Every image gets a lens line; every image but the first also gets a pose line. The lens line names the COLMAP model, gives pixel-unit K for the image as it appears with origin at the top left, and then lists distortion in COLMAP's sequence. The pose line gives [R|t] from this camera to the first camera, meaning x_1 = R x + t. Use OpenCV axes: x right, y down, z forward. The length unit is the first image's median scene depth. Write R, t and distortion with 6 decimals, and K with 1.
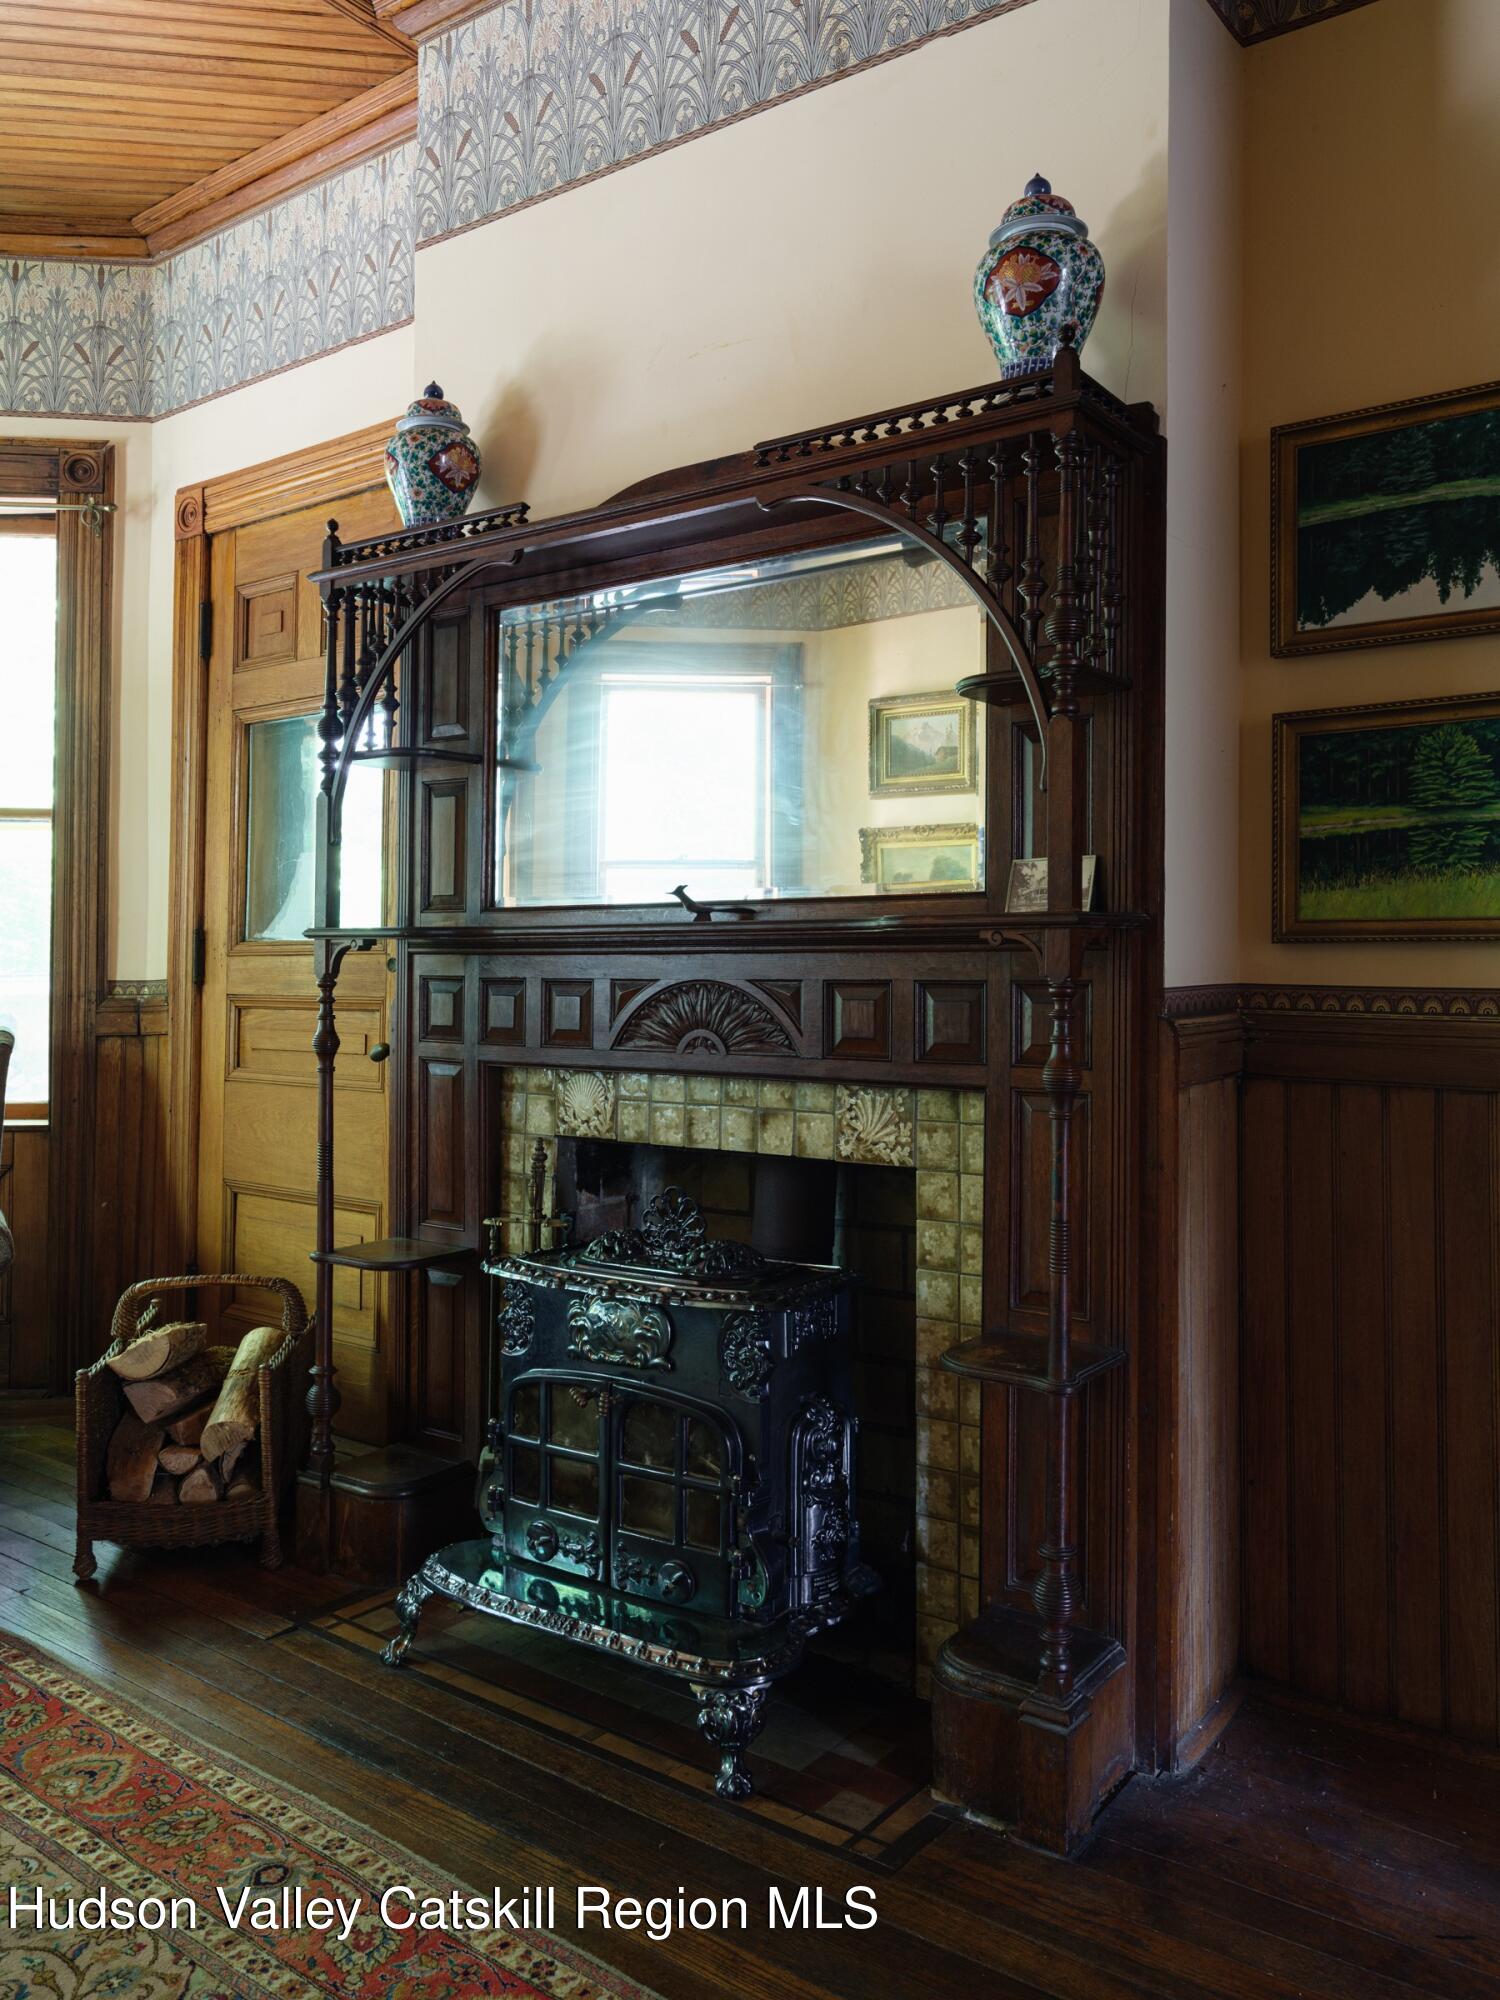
lens RADIAL K [[1436.1, 0, 760.7], [0, 1436.1, 985.8], [0, 0, 1]] dist [-0.010707, -0.015772]
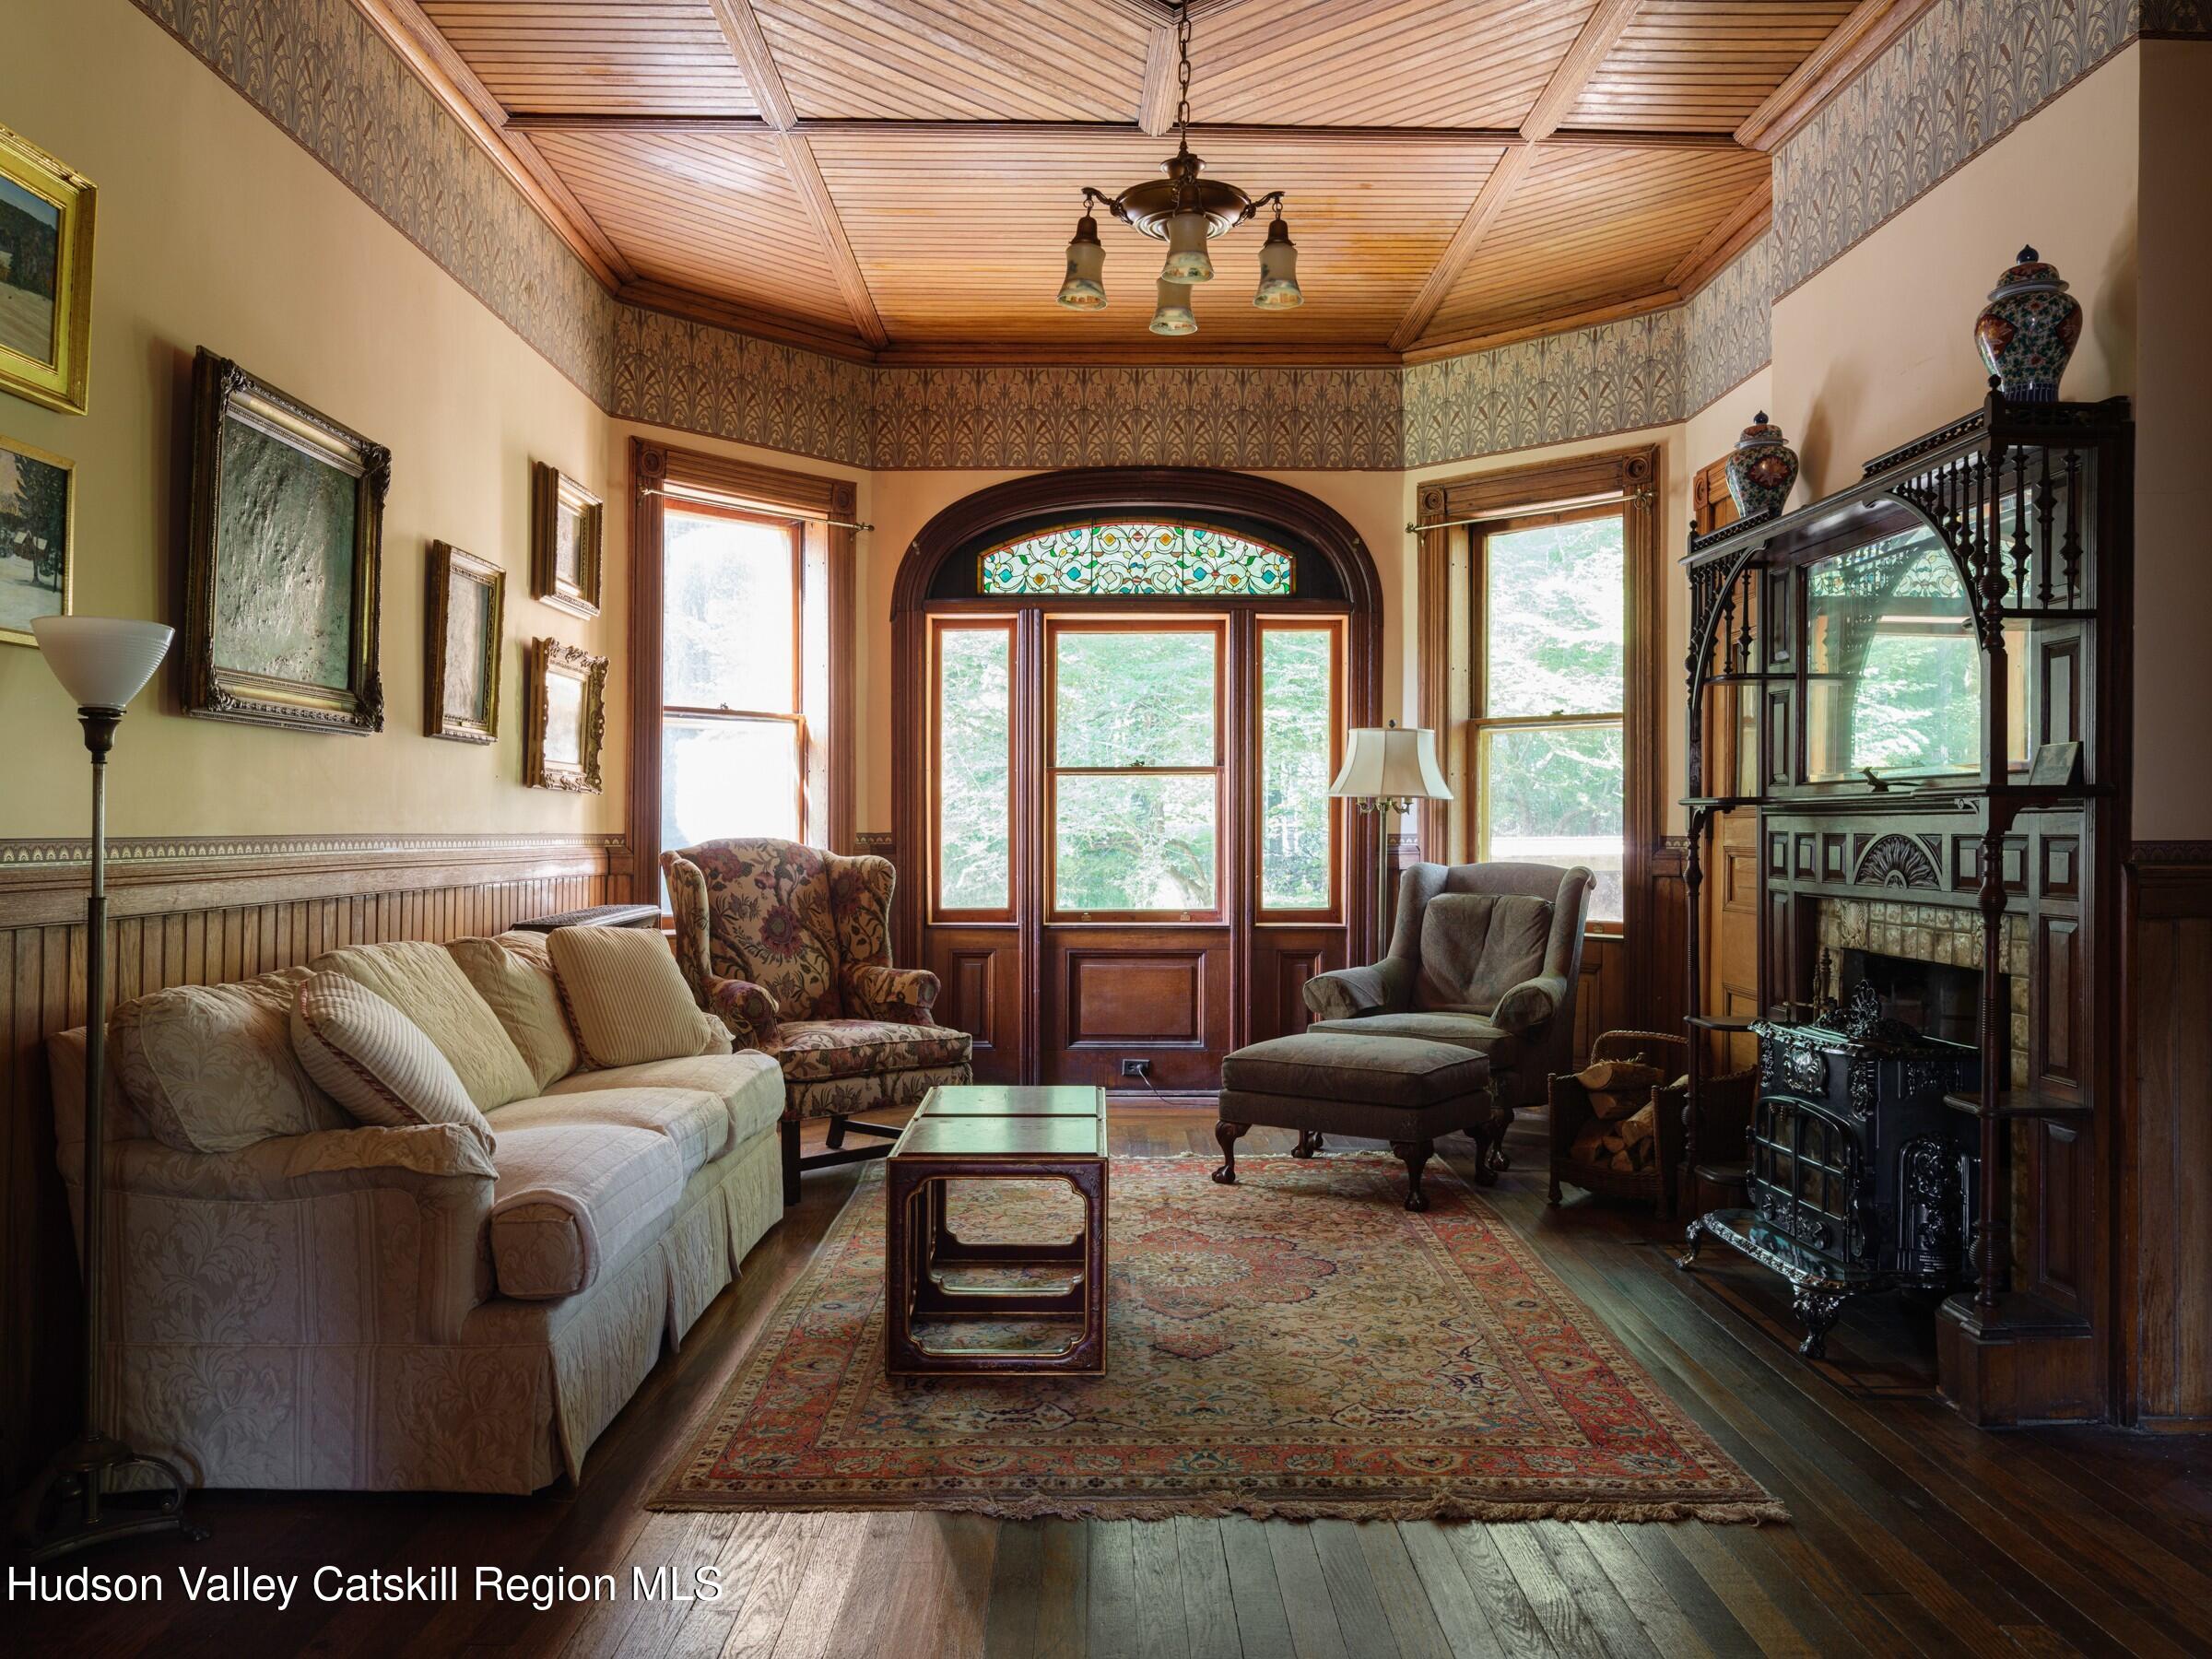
lens RADIAL K [[1588.3, 0, 1105.6], [0, 1588.3, 825.7], [0, 0, 1]] dist [-0.010707, -0.015772]
pose [[0.579163, -0.012296, -0.815119, 0.663077], [0.006331, 0.999924, -0.010585, -0.000903], [0.815187, 0.000970, 0.579197, -0.439692]]
